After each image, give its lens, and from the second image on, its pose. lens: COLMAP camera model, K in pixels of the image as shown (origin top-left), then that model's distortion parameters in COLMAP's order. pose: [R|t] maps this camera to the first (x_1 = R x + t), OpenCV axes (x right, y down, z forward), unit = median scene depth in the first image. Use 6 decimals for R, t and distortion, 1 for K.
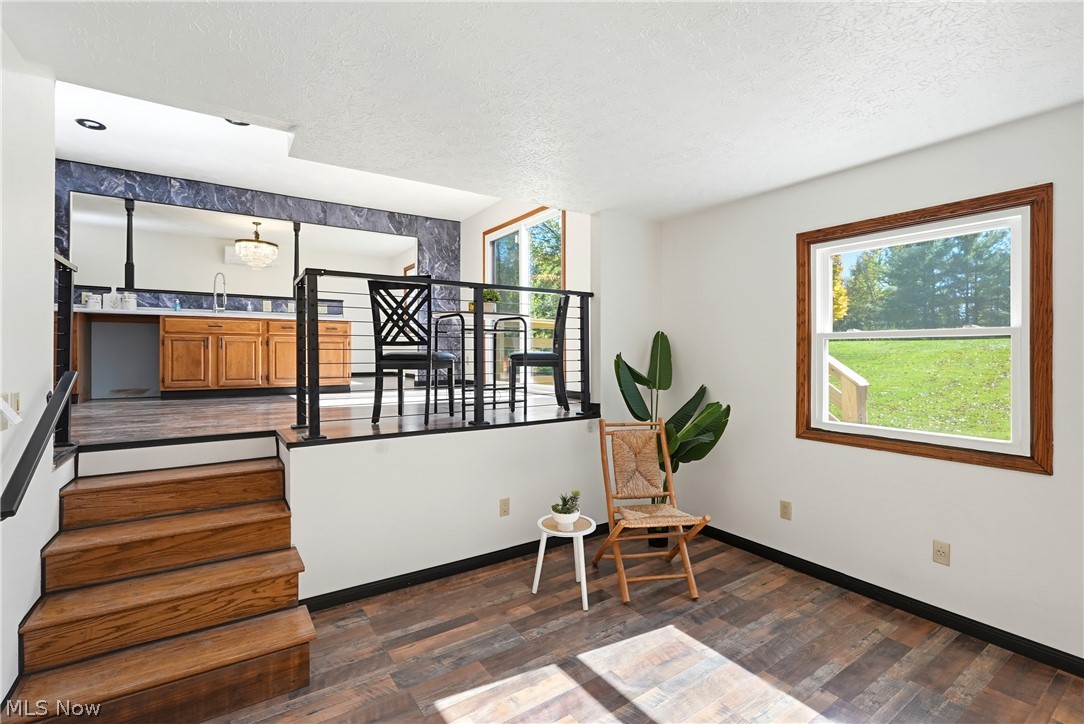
lens RADIAL K [[493.5, 0, 536.3], [0, 493.5, 355.6], [0, 0, 1]] dist [-0.002065, -0.000211]
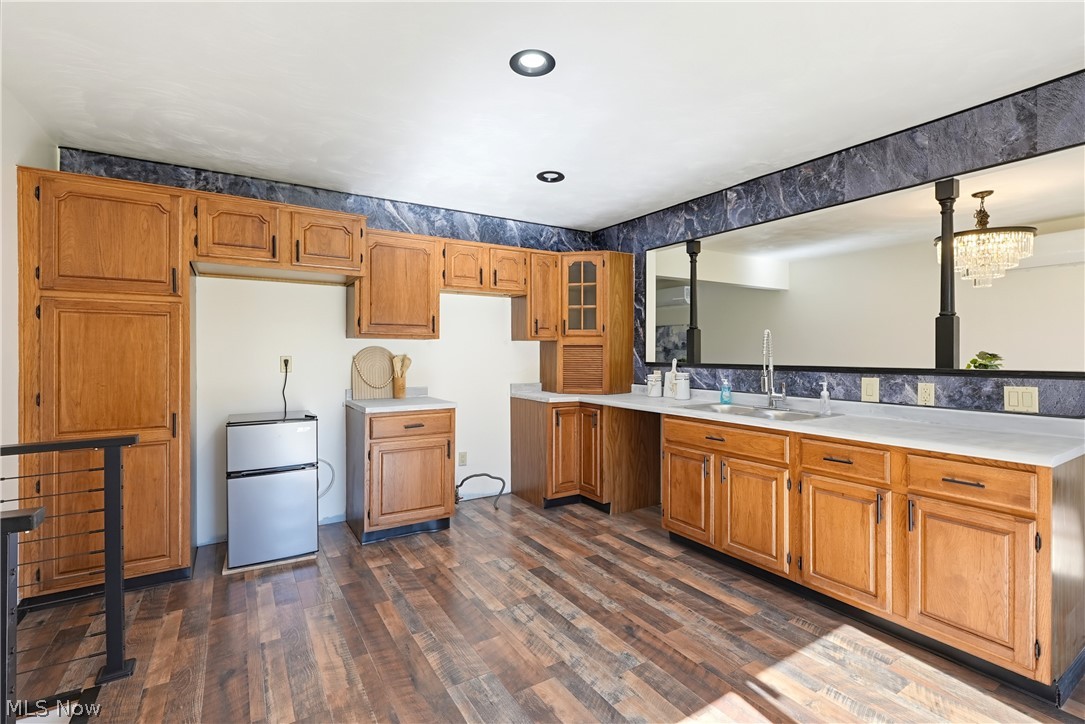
lens RADIAL K [[494.0, 0, 544.3], [0, 494.0, 354.6], [0, 0, 1]] dist [-0.002065, -0.000211]
pose [[-0.013371, 0.003790, -0.999903, -0.083438], [-0.001130, 0.999992, 0.003806, -0.135091], [0.999910, 0.001181, -0.013367, 0.707342]]
